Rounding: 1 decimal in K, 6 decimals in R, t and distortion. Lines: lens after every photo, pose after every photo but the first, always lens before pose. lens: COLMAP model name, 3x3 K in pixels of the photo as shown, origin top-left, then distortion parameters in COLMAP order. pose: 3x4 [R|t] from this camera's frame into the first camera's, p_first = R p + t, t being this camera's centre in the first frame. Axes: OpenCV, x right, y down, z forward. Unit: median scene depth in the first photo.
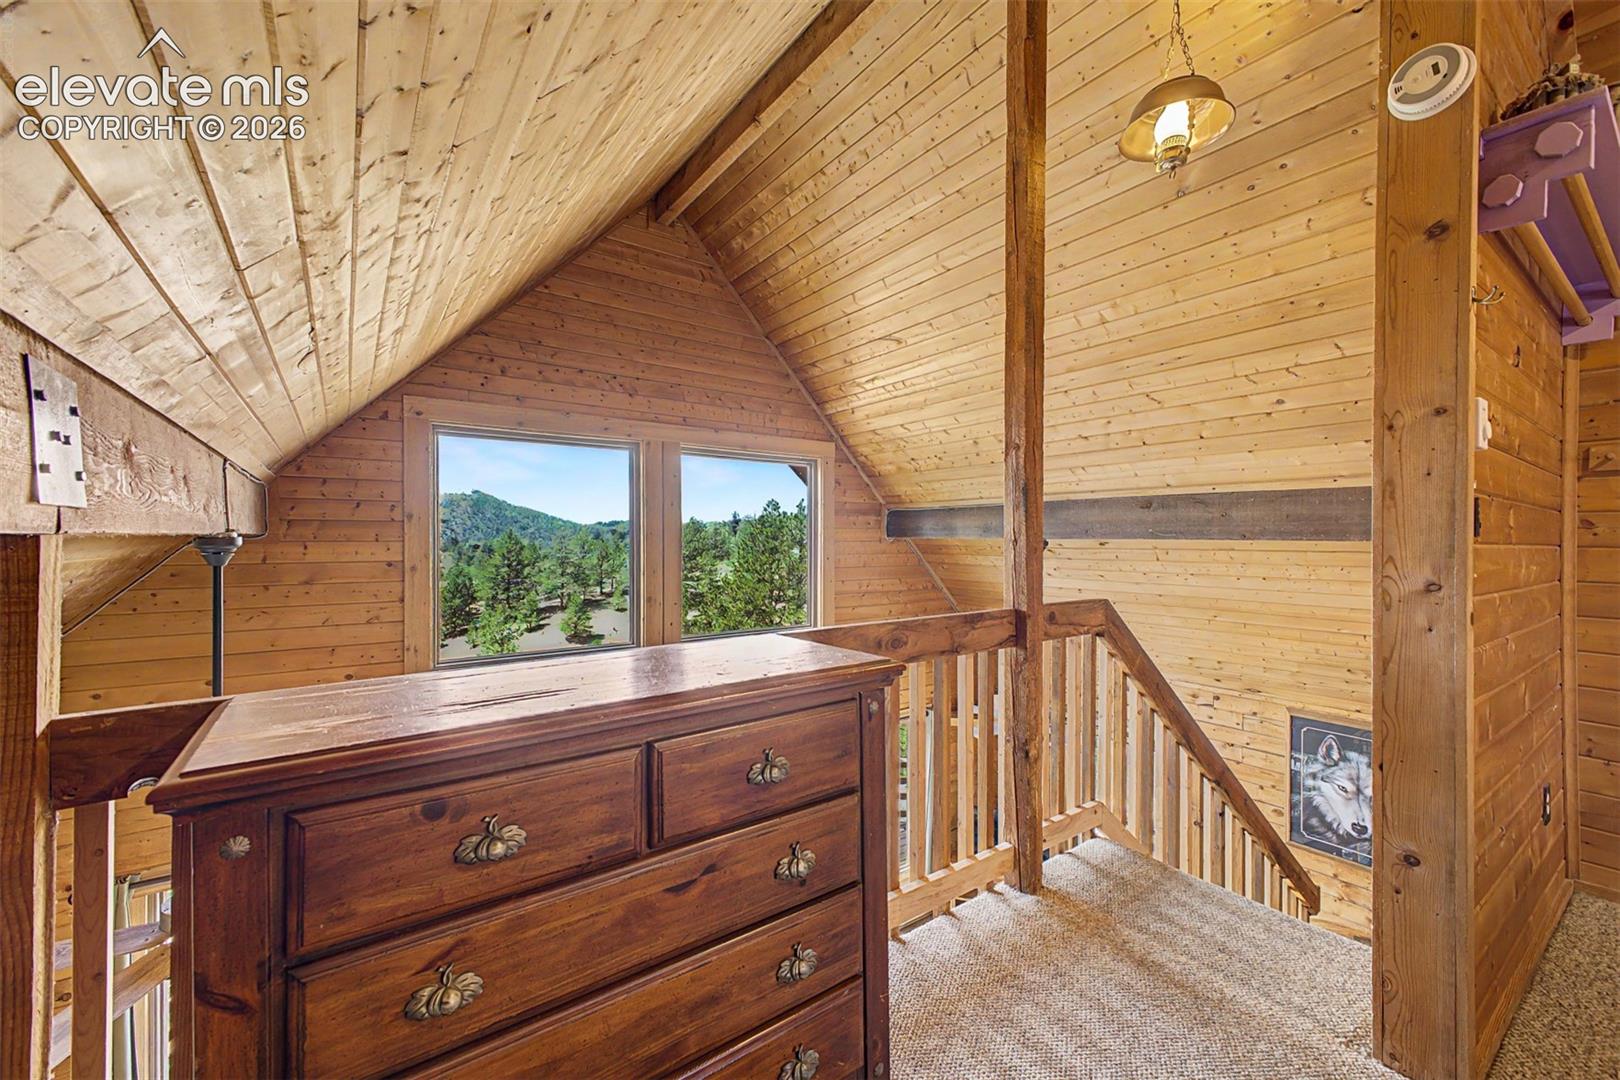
lens RADIAL K [[655.2, 0, 852.7], [0, 655.2, 536.8], [0, 0, 1]] dist [0.009859, -0.000021]
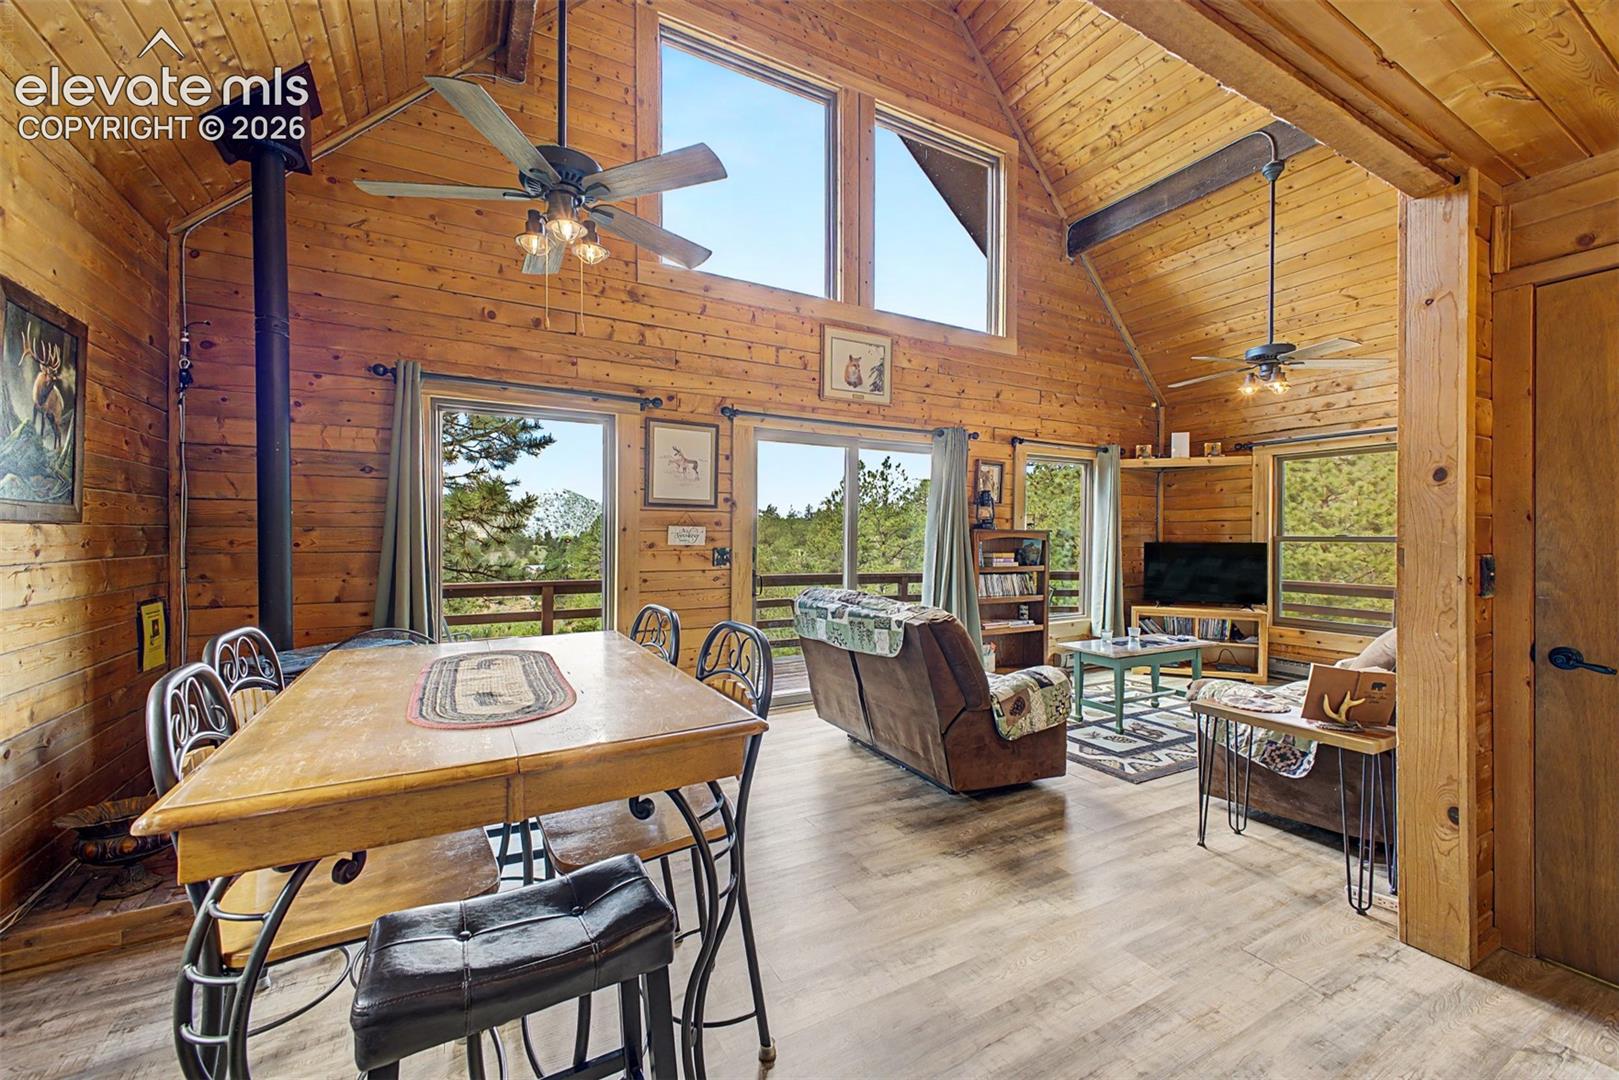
lens RADIAL K [[654.8, 0, 836.4], [0, 654.8, 540.2], [0, 0, 1]] dist [0.009859, -0.000021]
pose [[0.992039, 0.001561, -0.125922, -0.164708], [-0.002430, 0.999974, -0.006745, 0.434779], [0.125908, 0.006997, 0.992017, 0.025408]]
